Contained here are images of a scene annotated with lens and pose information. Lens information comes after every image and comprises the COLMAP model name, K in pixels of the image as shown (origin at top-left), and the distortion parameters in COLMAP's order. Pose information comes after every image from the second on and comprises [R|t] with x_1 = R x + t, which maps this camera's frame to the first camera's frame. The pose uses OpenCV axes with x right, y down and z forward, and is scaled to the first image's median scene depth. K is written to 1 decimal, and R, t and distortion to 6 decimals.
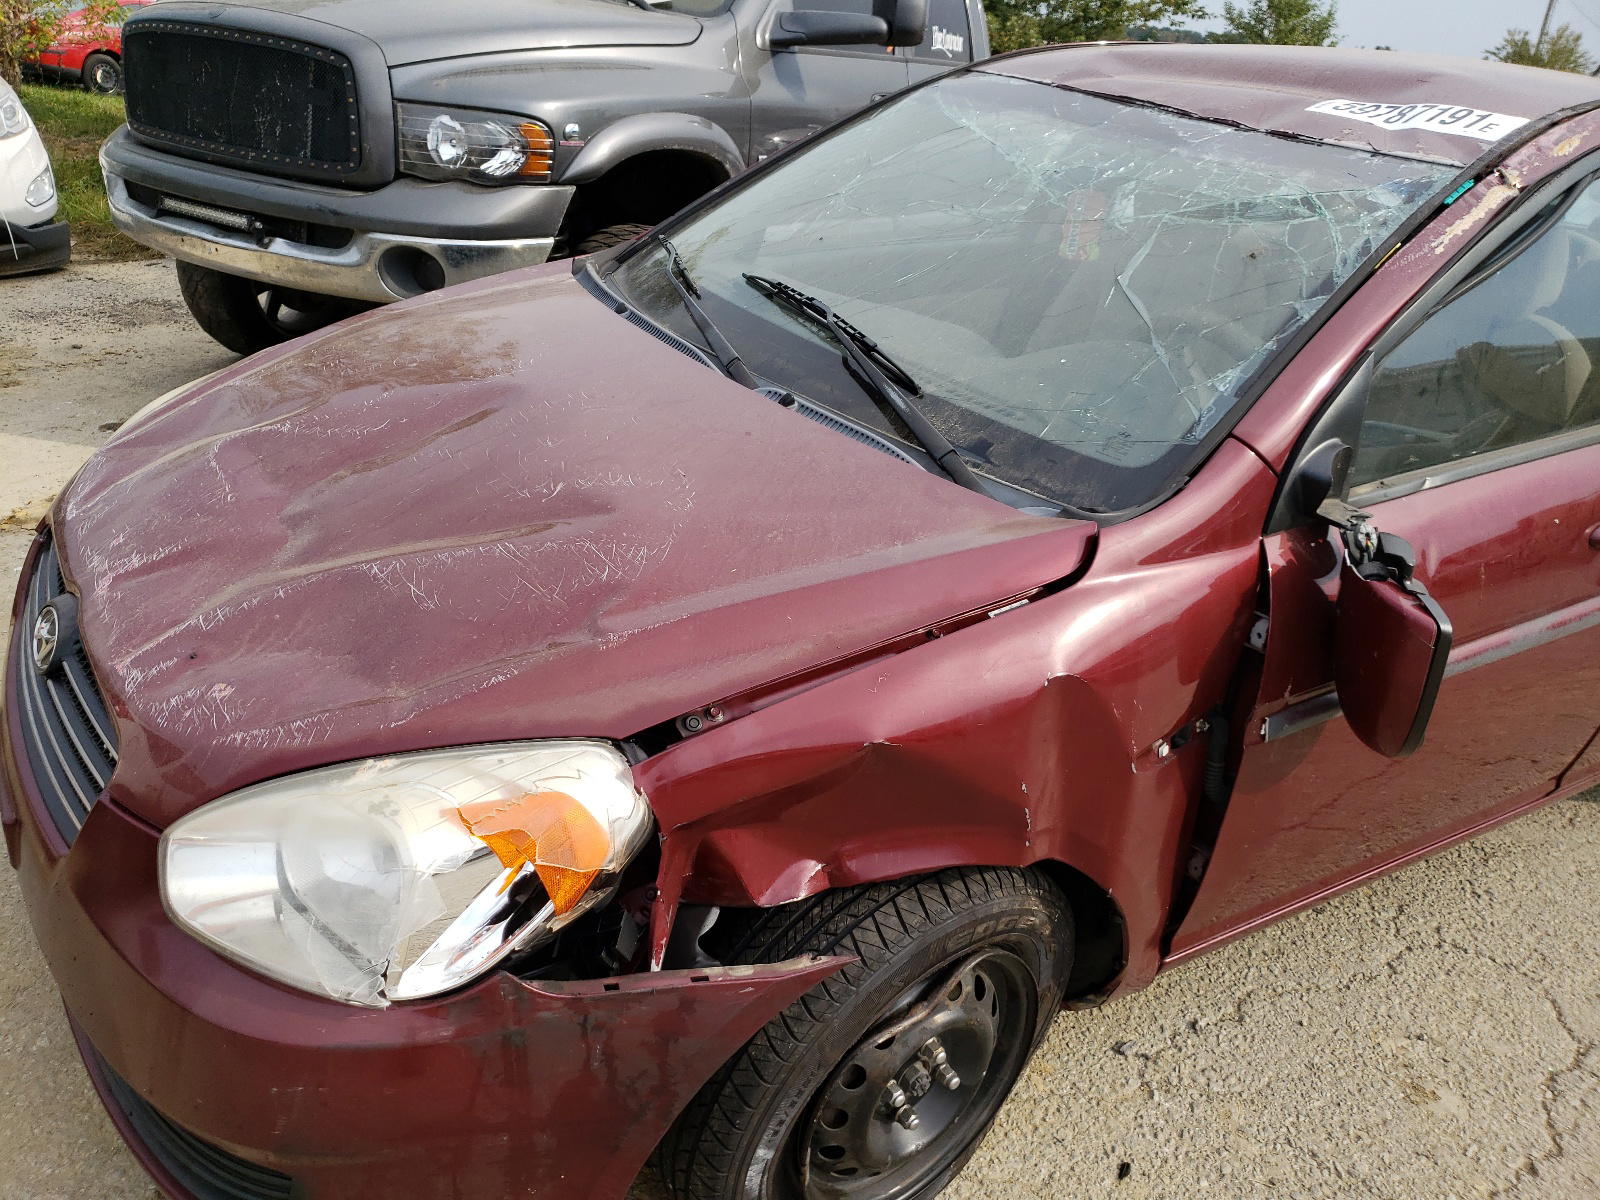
lens RADIAL K [[1222.5, 0, 768.2], [0, 1222.5, 602.6], [0, 0, 1]] dist [-0.047358, 0.035242]
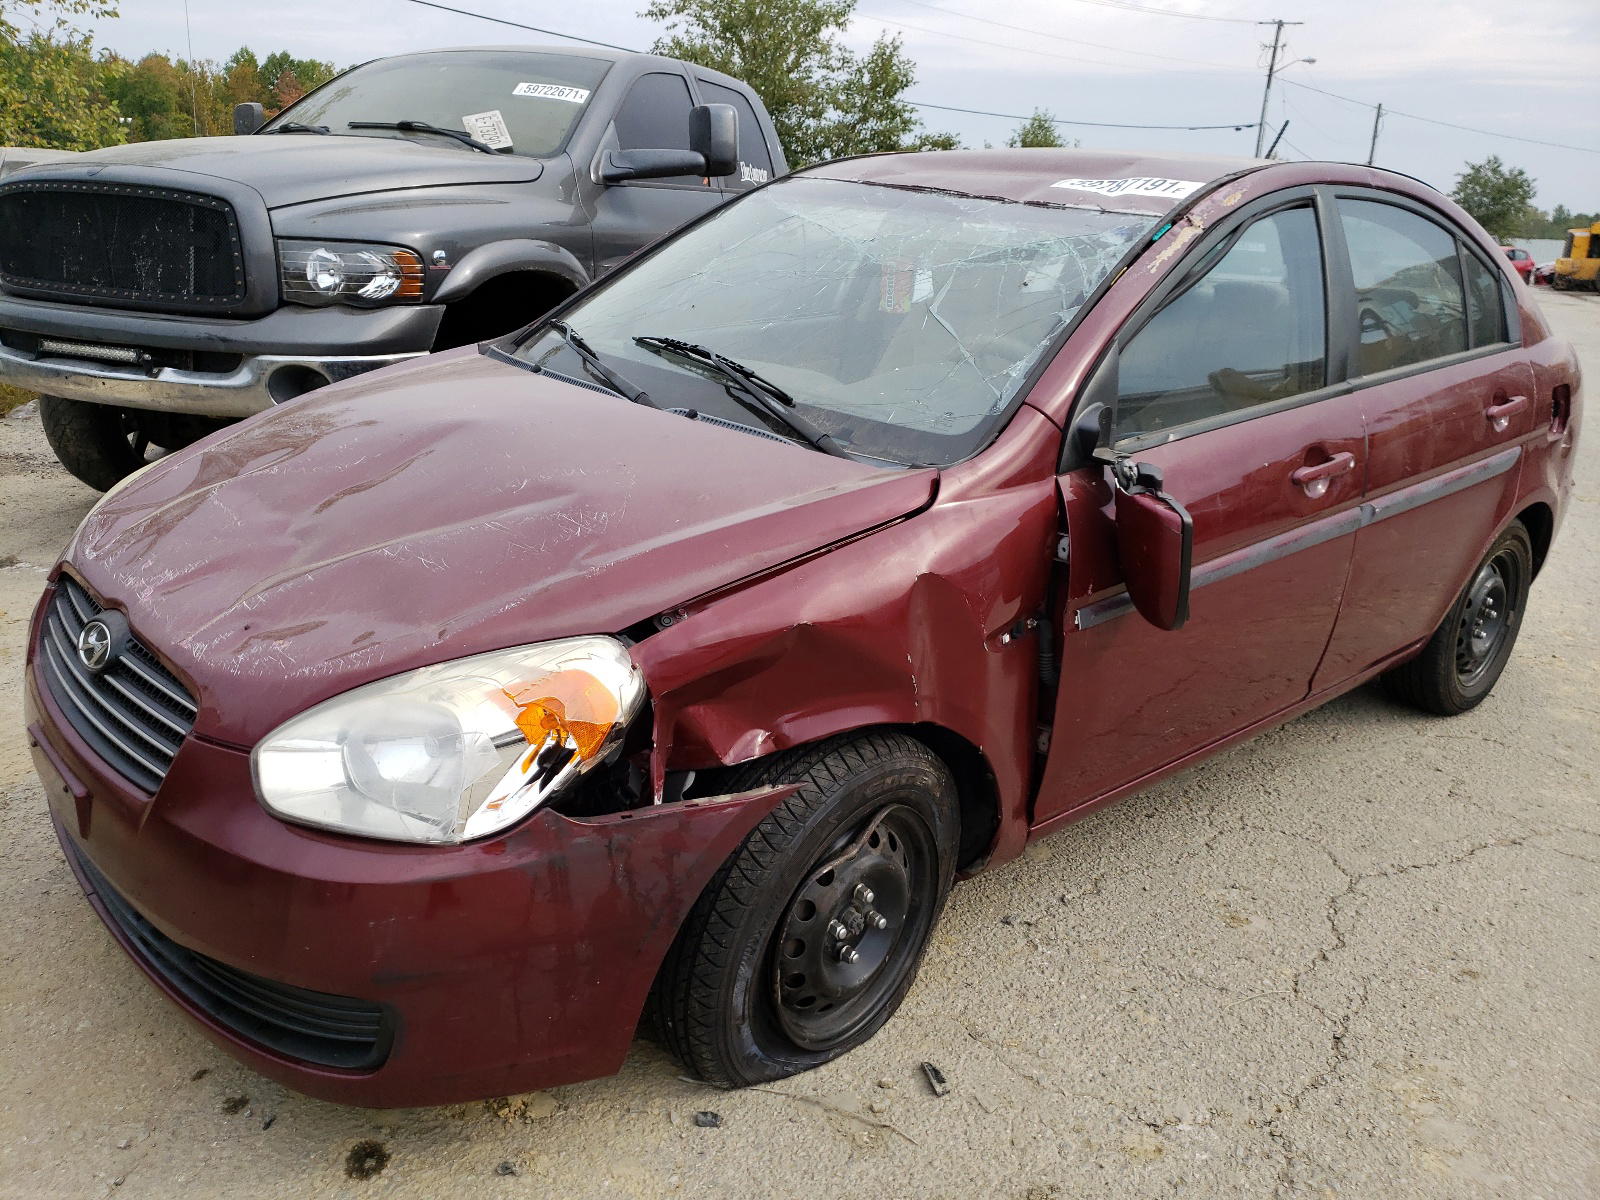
lens RADIAL K [[1209.2, 0, 800.0], [0, 1209.2, 600.0], [0, 0, 1]] dist [-0.038433, 0.000277]
pose [[0.982960, -0.095057, 0.157331, -0.094522], [0.111282, 0.988971, -0.097738, 0.172400], [-0.146305, 0.113581, 0.982698, -0.253344]]
